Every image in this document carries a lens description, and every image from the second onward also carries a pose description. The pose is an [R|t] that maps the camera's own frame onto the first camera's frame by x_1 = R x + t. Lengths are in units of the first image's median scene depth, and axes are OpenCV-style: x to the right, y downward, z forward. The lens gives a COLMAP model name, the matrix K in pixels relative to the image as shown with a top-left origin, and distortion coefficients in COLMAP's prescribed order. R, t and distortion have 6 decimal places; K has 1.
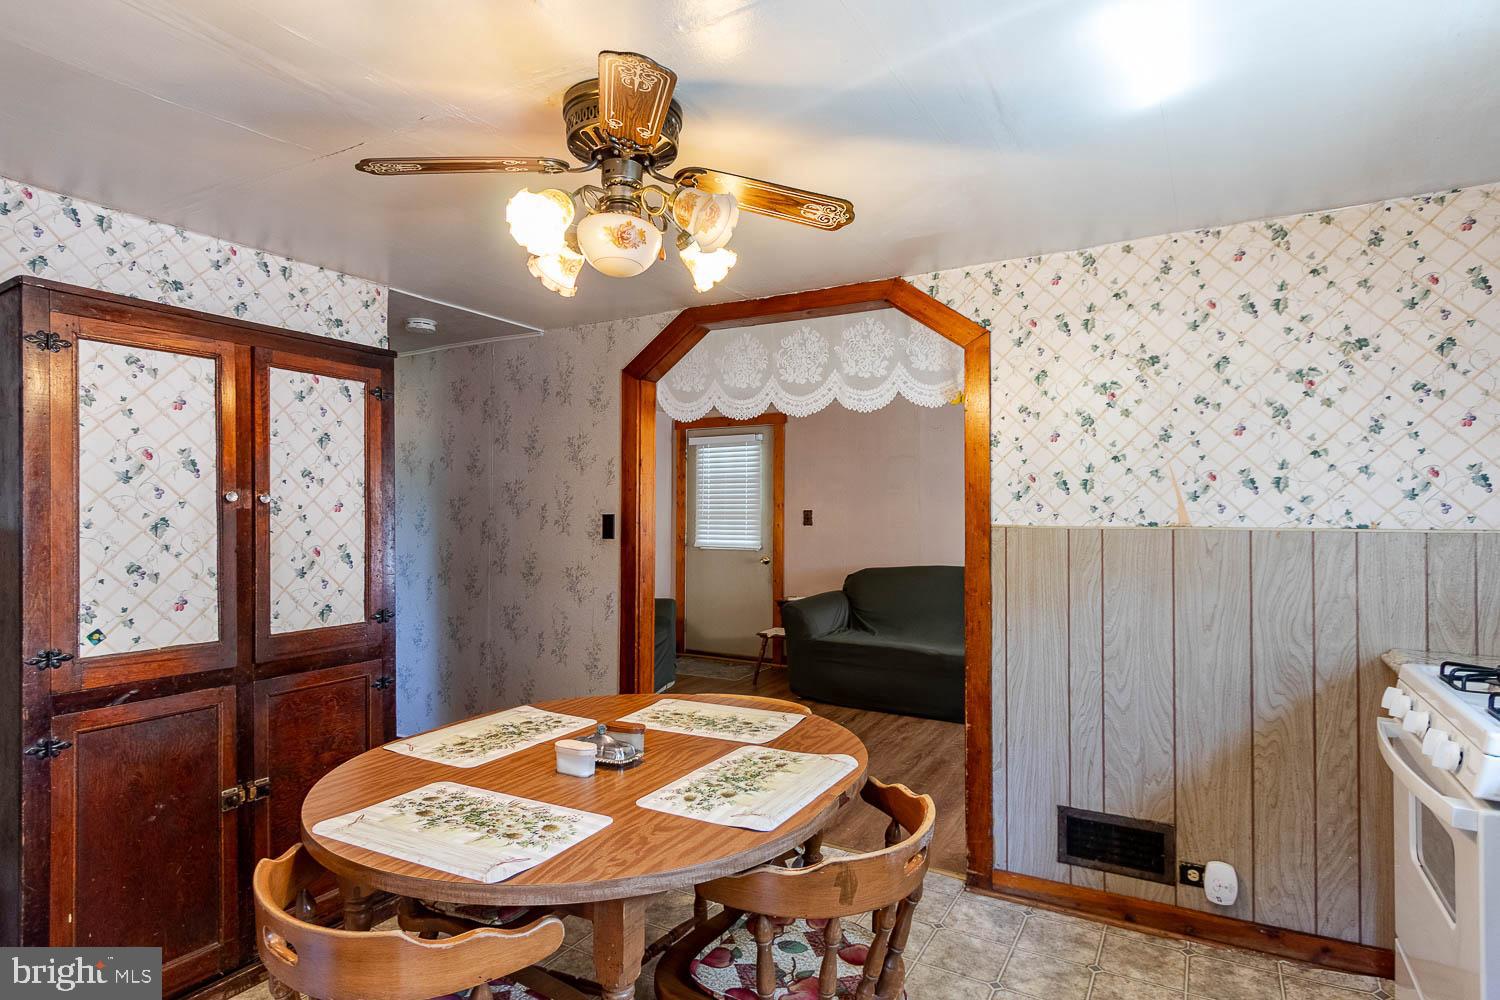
lens RADIAL K [[850.8, 0, 719.5], [0, 850.8, 506.8], [0, 0, 1]] dist [0.003319, 0.000326]
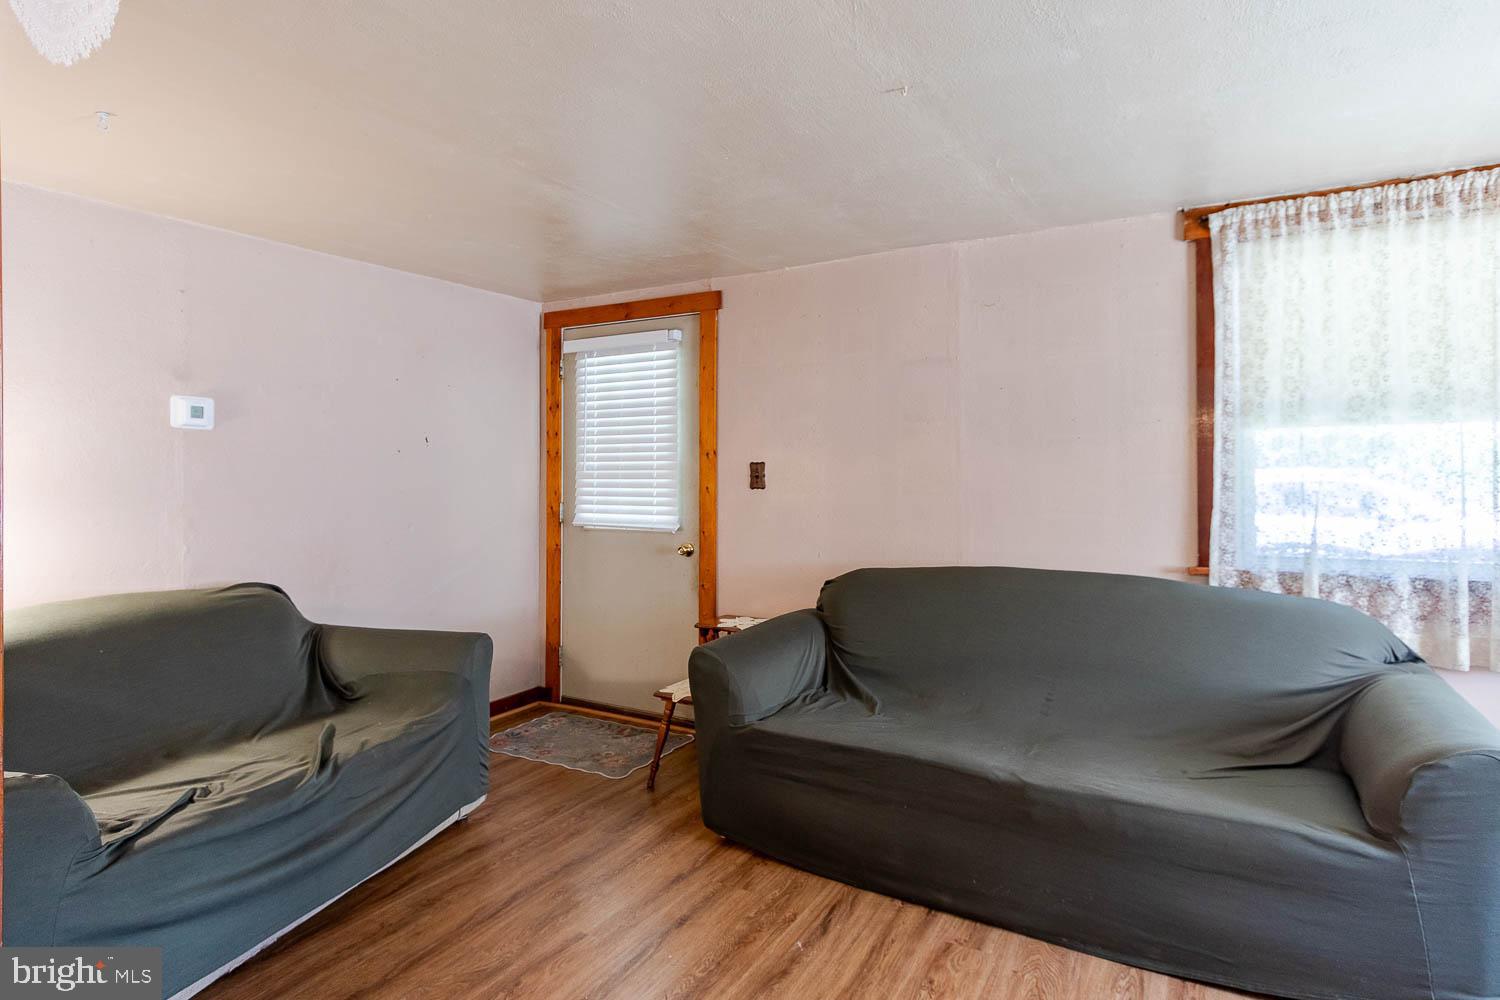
lens RADIAL K [[853.8, 0, 756.0], [0, 853.8, 475.2], [0, 0, 1]] dist [0.003157, 0.000236]
pose [[0.999284, -0.001883, 0.037776, 0.130092], [0.001572, 0.999965, 0.008257, 0.012790], [-0.037790, -0.008192, 0.999252, 0.694751]]
